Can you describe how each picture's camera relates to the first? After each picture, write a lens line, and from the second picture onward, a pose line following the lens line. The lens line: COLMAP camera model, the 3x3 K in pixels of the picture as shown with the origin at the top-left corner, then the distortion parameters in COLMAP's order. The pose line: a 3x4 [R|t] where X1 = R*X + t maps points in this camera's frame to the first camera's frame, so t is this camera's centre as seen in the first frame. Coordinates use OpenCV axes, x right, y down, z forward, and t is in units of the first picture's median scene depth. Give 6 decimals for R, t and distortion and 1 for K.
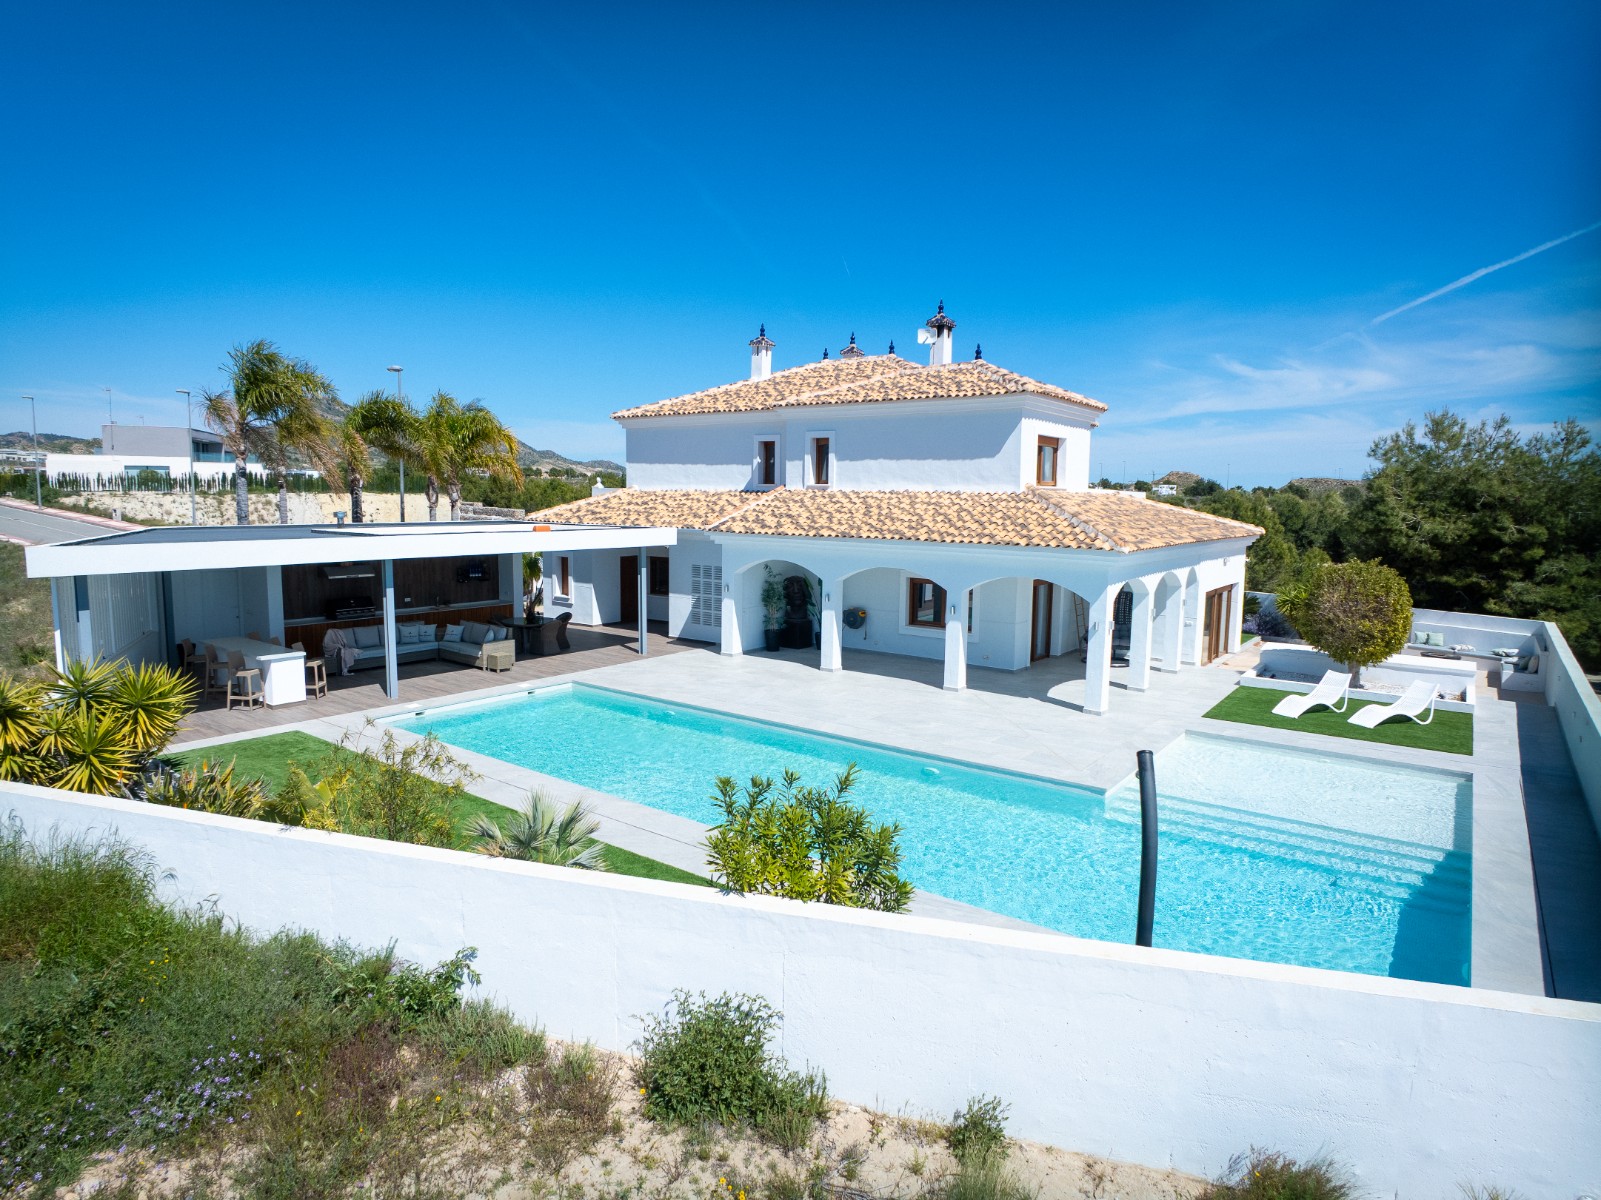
lens RADIAL K [[911.2, 0, 800.5], [0, 911.2, 600.0], [0, 0, 1]] dist [-0.032913, 0.000039]
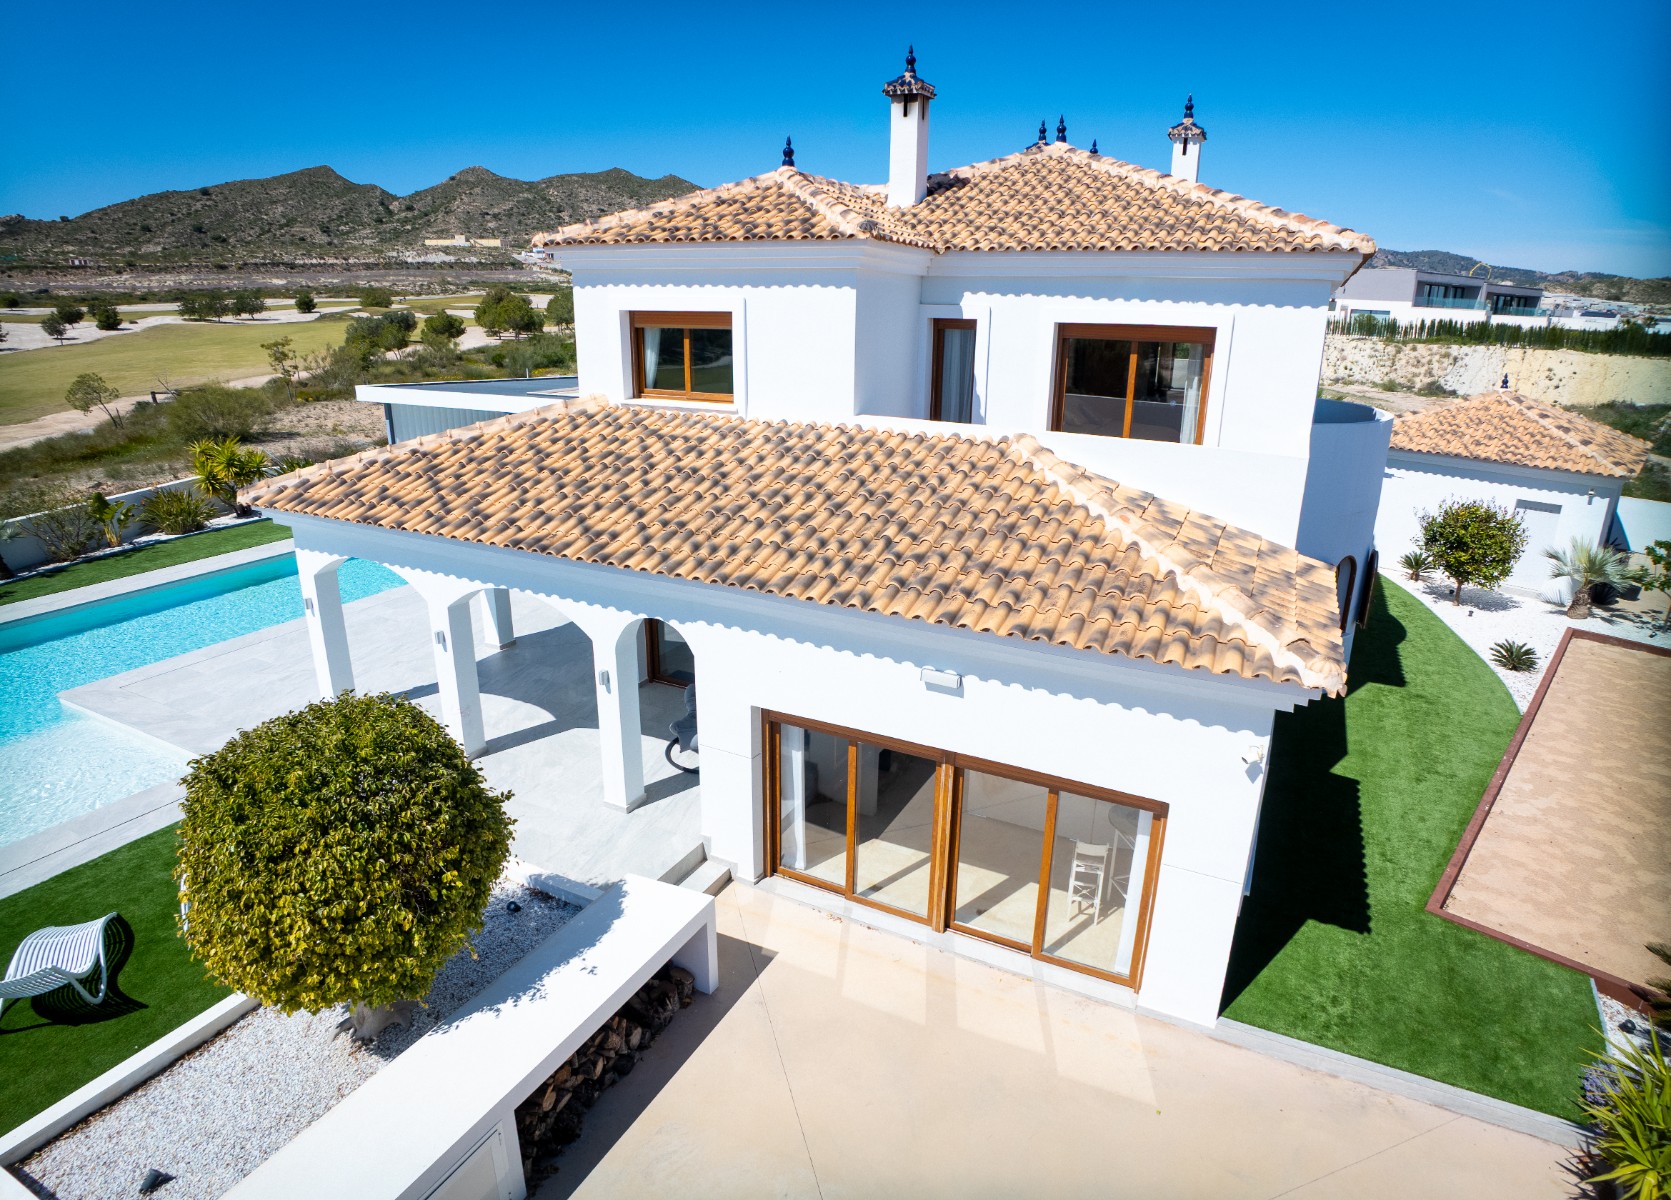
lens RADIAL K [[923.5, 0, 850.2], [0, 923.5, 599.3], [0, 0, 1]] dist [-0.083864, 0.025958]
pose [[0.184932, 0.294327, -0.937642, 0.784168], [-0.126088, 0.953319, 0.274379, -0.163078], [0.974629, 0.067484, 0.213411, 0.907301]]
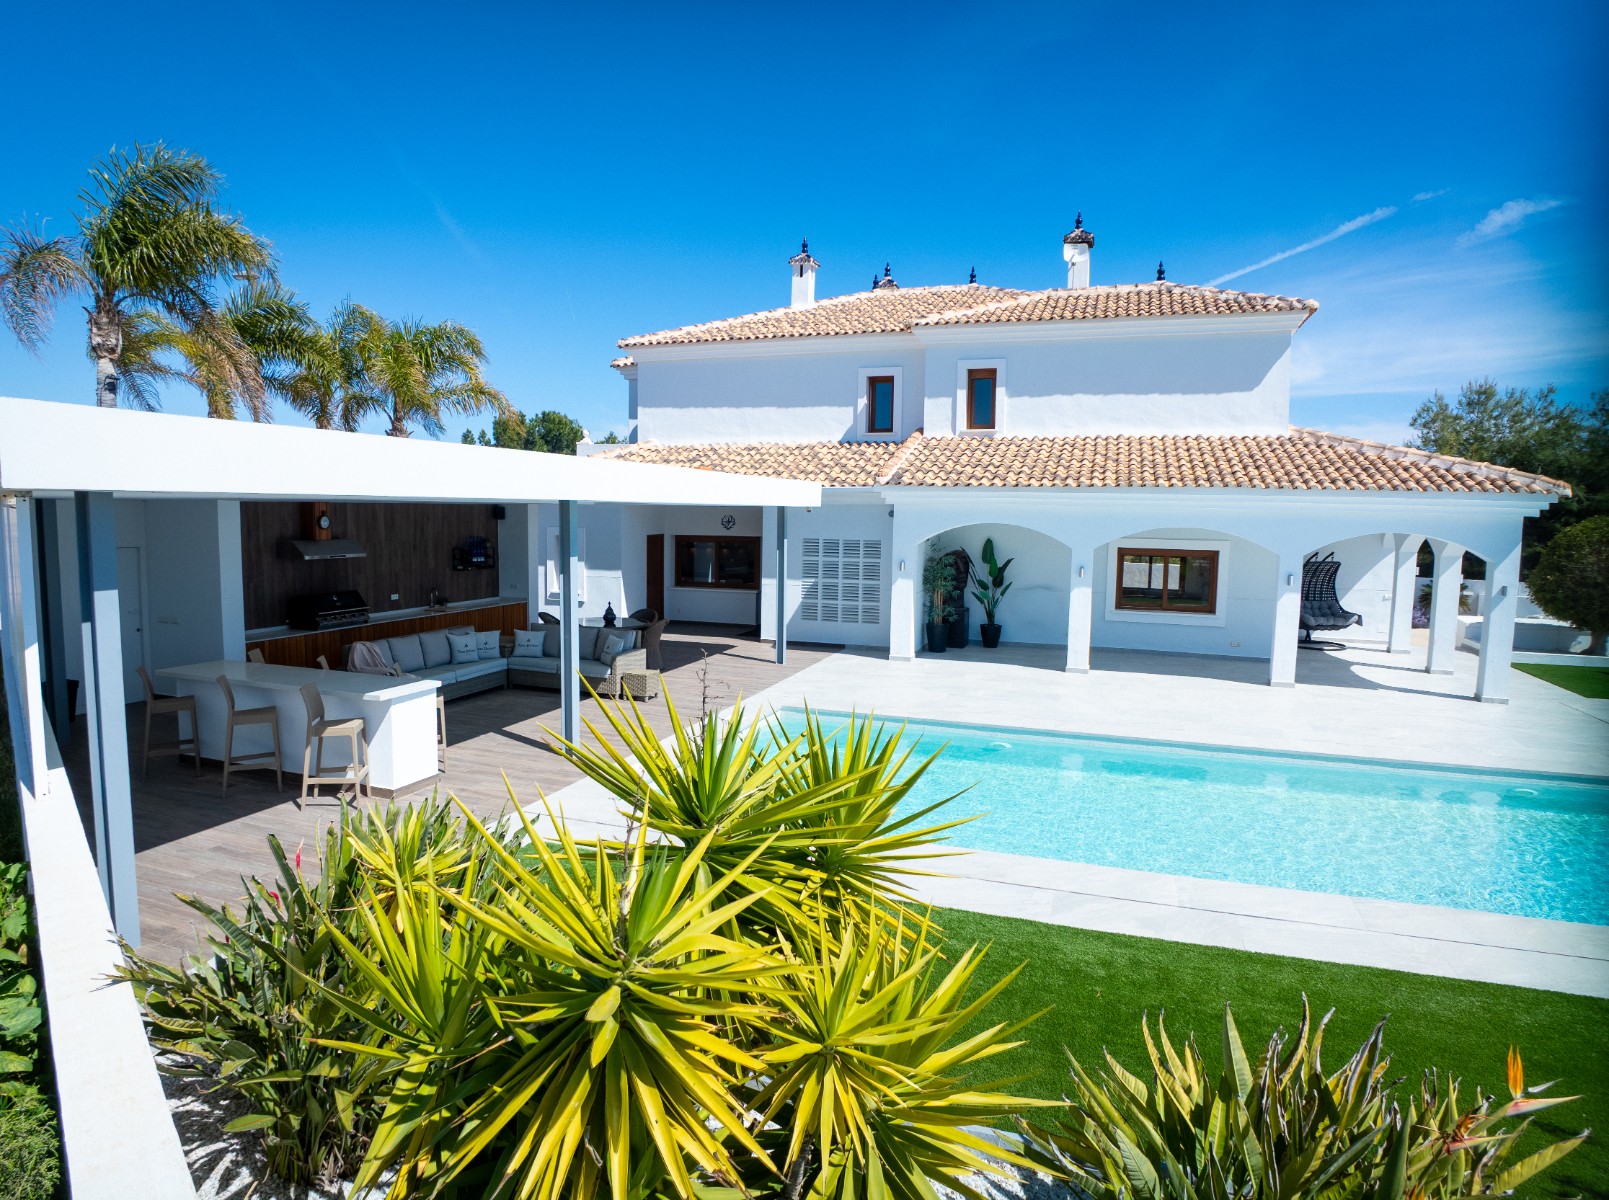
lens RADIAL K [[921.6, 0, 775.1], [0, 921.6, 597.4], [0, 0, 1]] dist [-0.037303, 0.000410]
pose [[0.957800, -0.029213, 0.285947, -0.365164], [0.034173, 0.999339, -0.012370, 0.016957], [-0.285397, 0.021619, 0.958166, 0.316523]]
